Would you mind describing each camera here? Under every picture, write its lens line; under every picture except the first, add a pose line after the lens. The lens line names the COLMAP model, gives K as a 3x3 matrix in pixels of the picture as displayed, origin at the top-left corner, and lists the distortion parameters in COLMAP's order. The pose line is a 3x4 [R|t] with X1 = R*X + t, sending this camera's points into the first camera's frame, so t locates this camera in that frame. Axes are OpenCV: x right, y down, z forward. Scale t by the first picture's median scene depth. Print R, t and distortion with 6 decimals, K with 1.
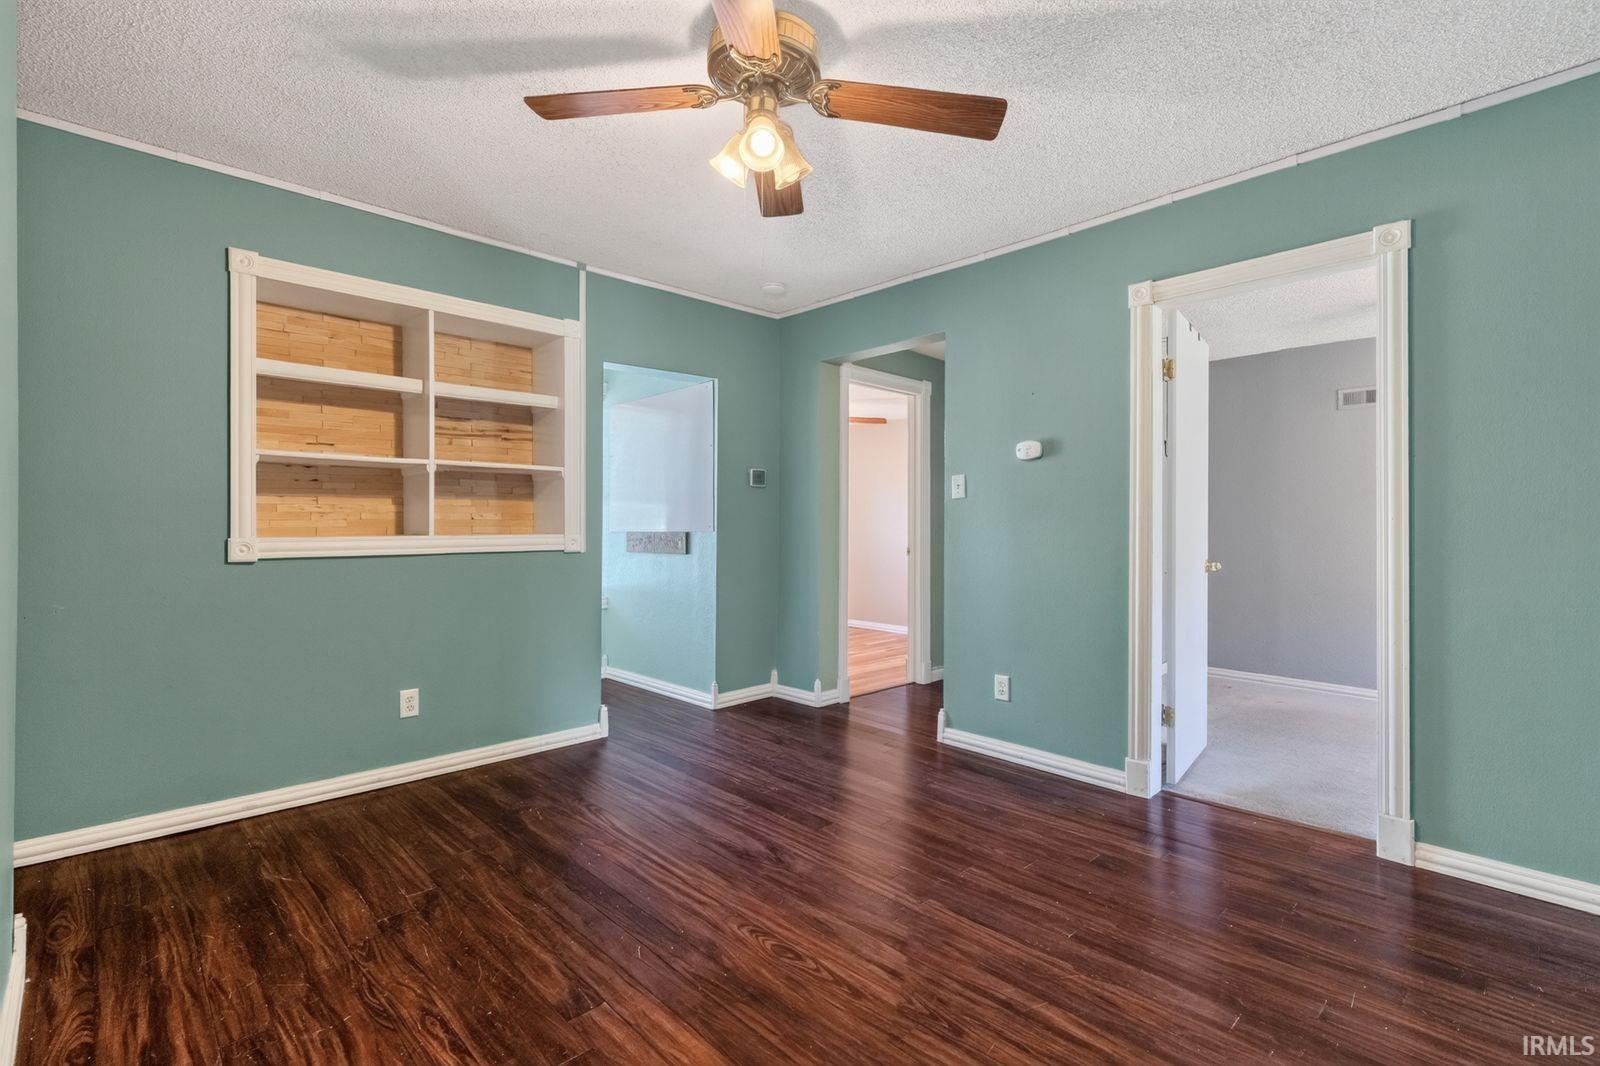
lens RADIAL K [[744.1, 0, 787.8], [0, 744.1, 526.4], [0, 0, 1]] dist [0.003097, -0.000501]
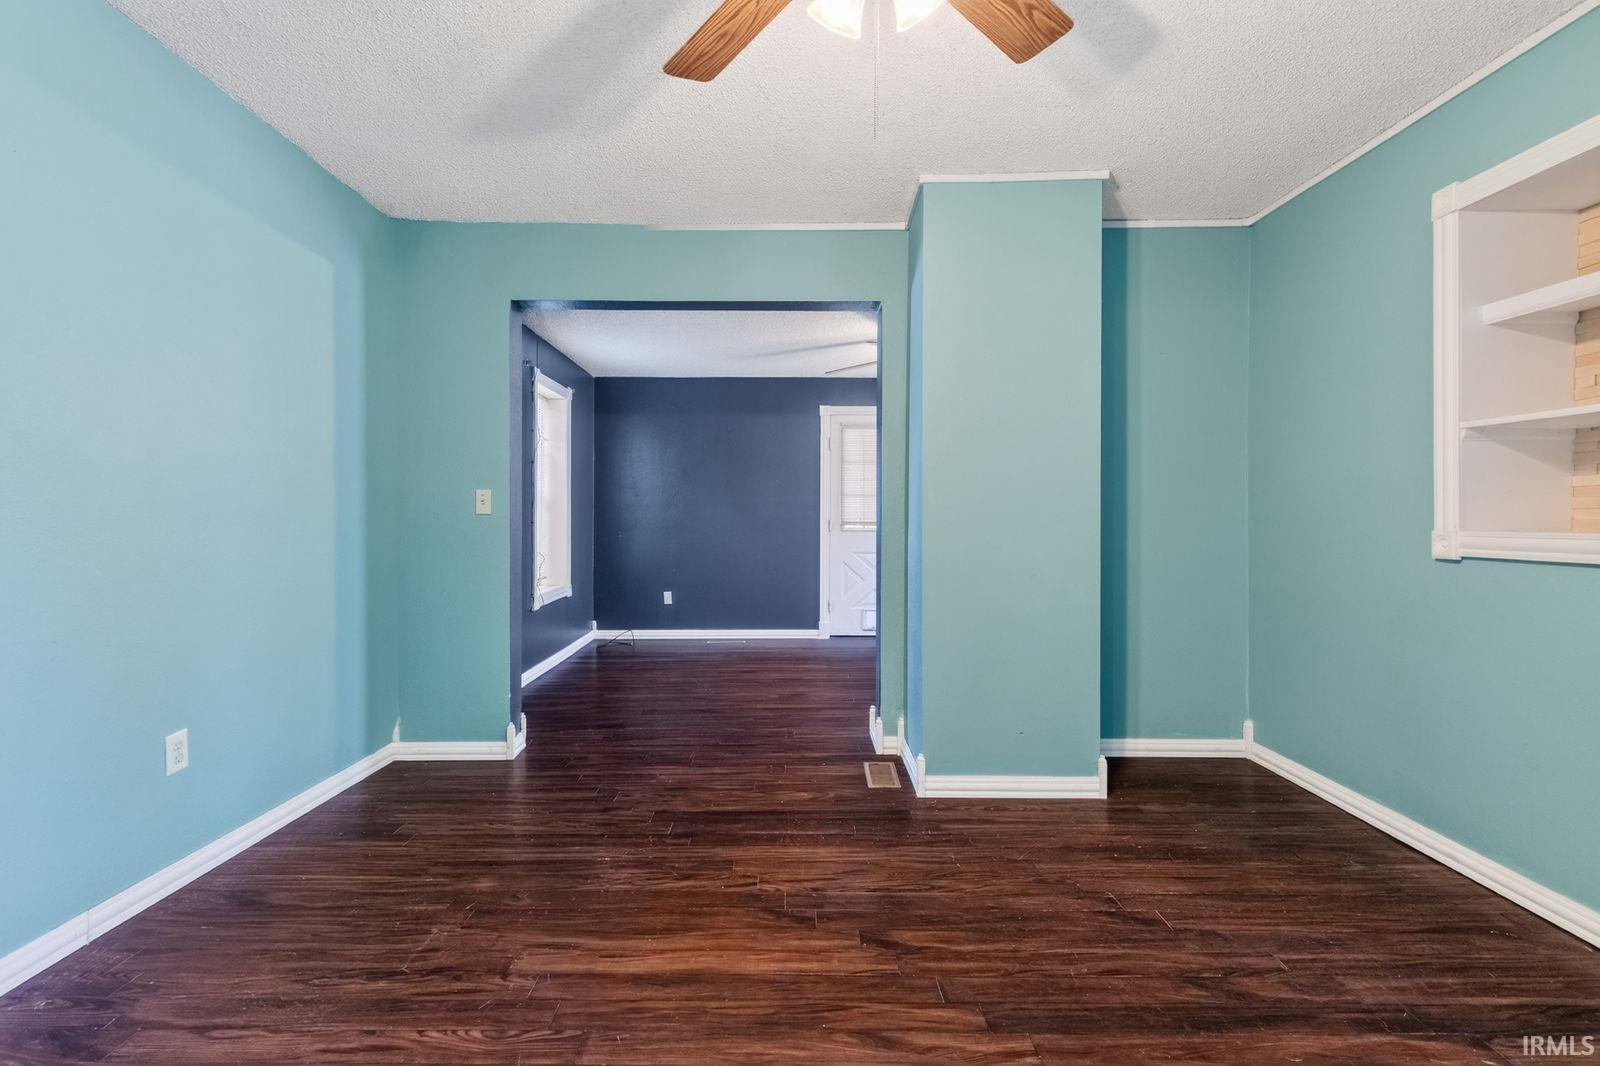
lens RADIAL K [[744.1, 0, 798.0], [0, 744.1, 523.6], [0, 0, 1]] dist [0.003097, -0.000501]
pose [[-0.692787, 0.005696, -0.721120, 0.551114], [-0.003534, 0.999930, 0.011293, 0.001207], [0.721134, 0.010372, -0.692718, 1.535962]]
